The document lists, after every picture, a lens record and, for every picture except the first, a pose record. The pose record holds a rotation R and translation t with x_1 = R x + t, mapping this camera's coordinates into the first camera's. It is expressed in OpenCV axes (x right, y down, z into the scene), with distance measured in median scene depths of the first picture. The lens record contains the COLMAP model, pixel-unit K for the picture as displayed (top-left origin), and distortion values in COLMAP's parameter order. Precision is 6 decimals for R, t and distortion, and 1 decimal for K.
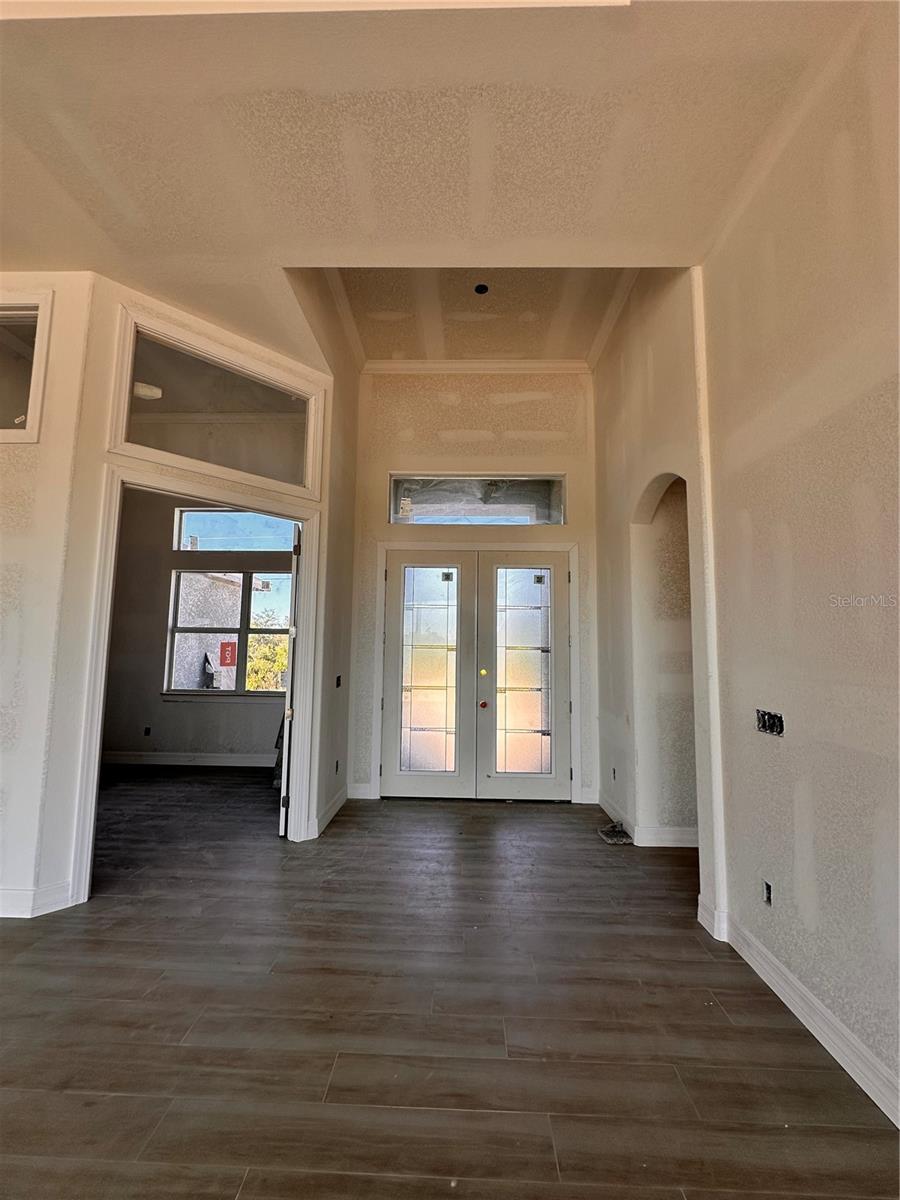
lens RADIAL K [[477.0, 0, 450.0], [0, 477.0, 600.0], [0, 0, 1]] dist [-0.003684, -0.000225]
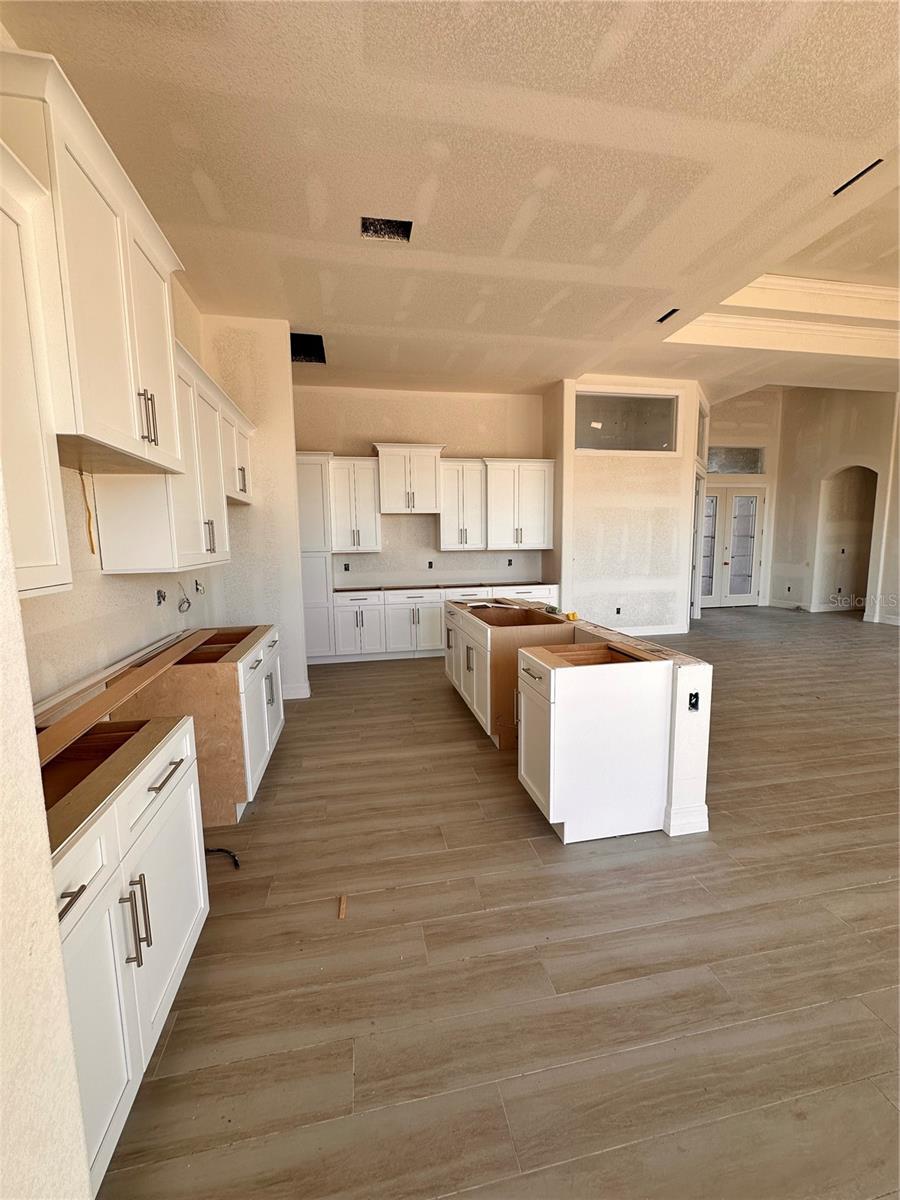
lens RADIAL K [[476.3, 0, 450.0], [0, 476.3, 600.0], [0, 0, 1]] dist [-0.002291, -0.000273]
pose [[0.975779, -0.054204, 0.211937, -2.299452], [0.005609, 0.974698, 0.223457, -0.147579], [-0.218686, -0.216856, 0.951394, -1.121892]]
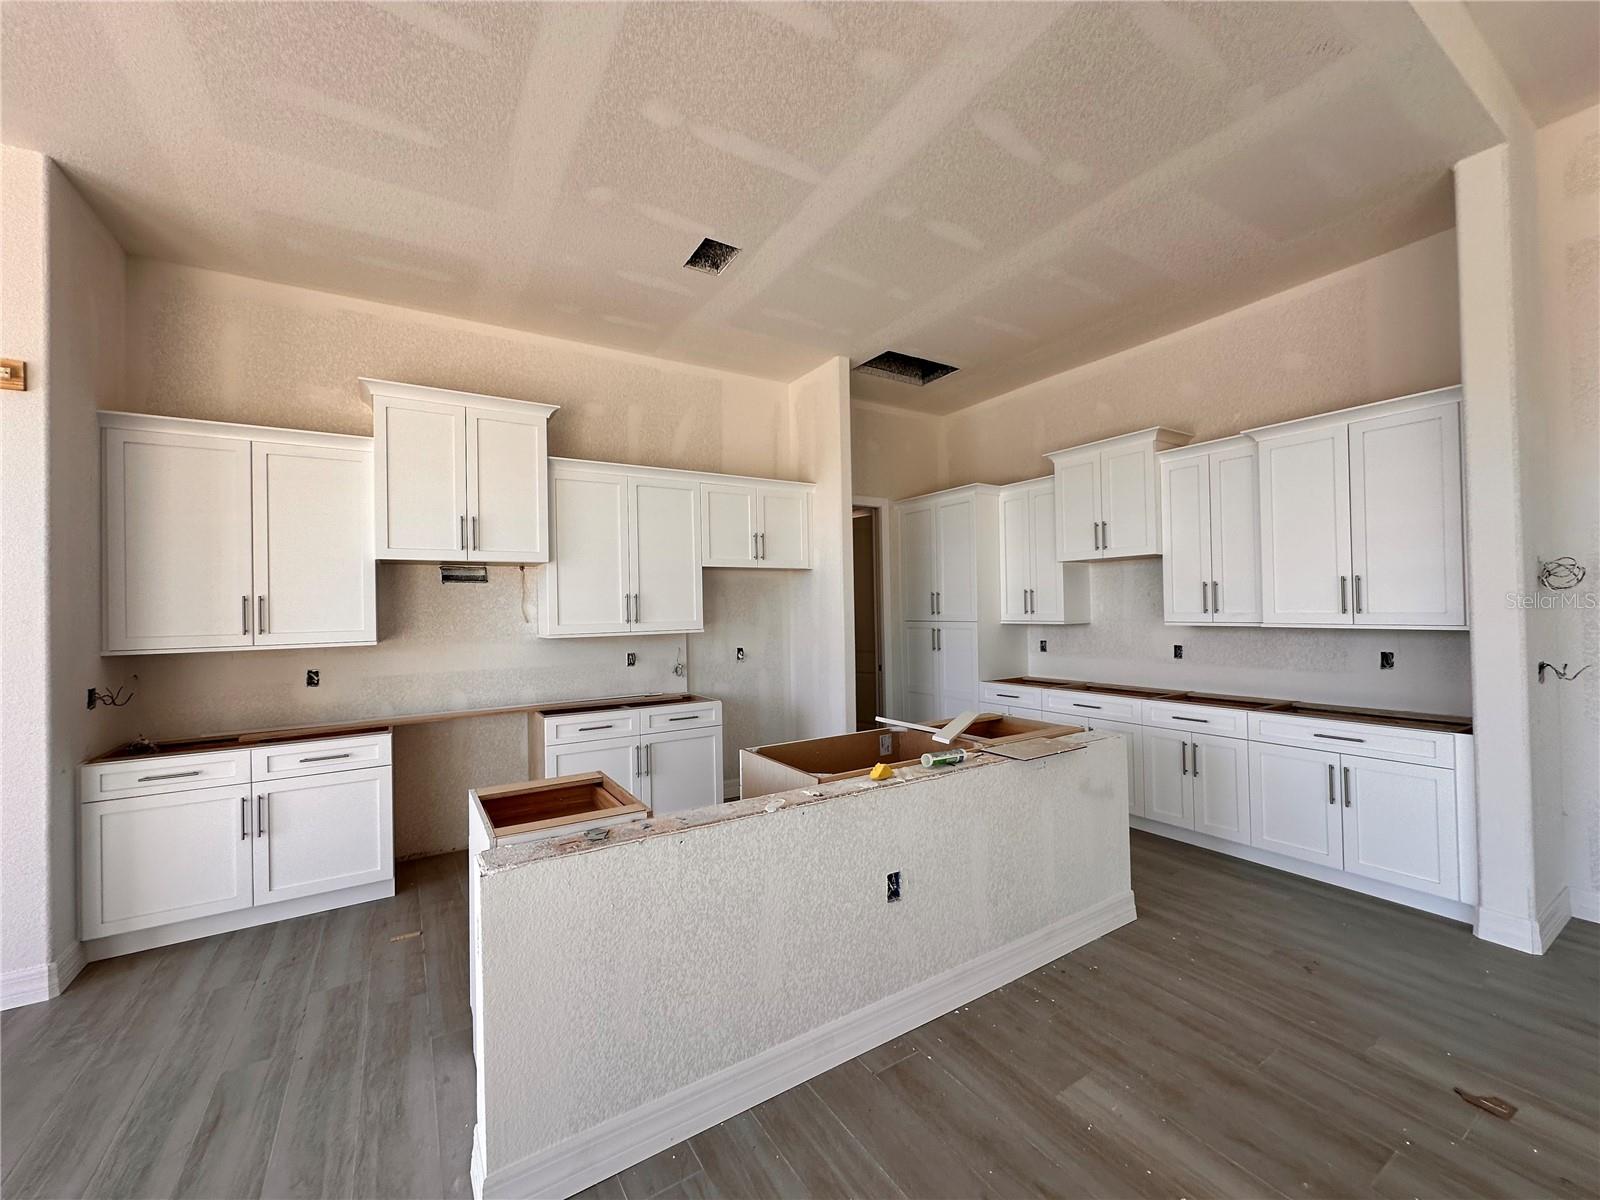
lens RADIAL K [[636.0, 0, 800.0], [0, 636.0, 600.0], [0, 0, 1]] dist [-0.003684, -0.000225]
pose [[0.559902, -0.034080, -0.827857, -0.793952], [0.105944, 0.993897, 0.030737, -0.060216], [0.821758, -0.104916, 0.560096, -0.383375]]
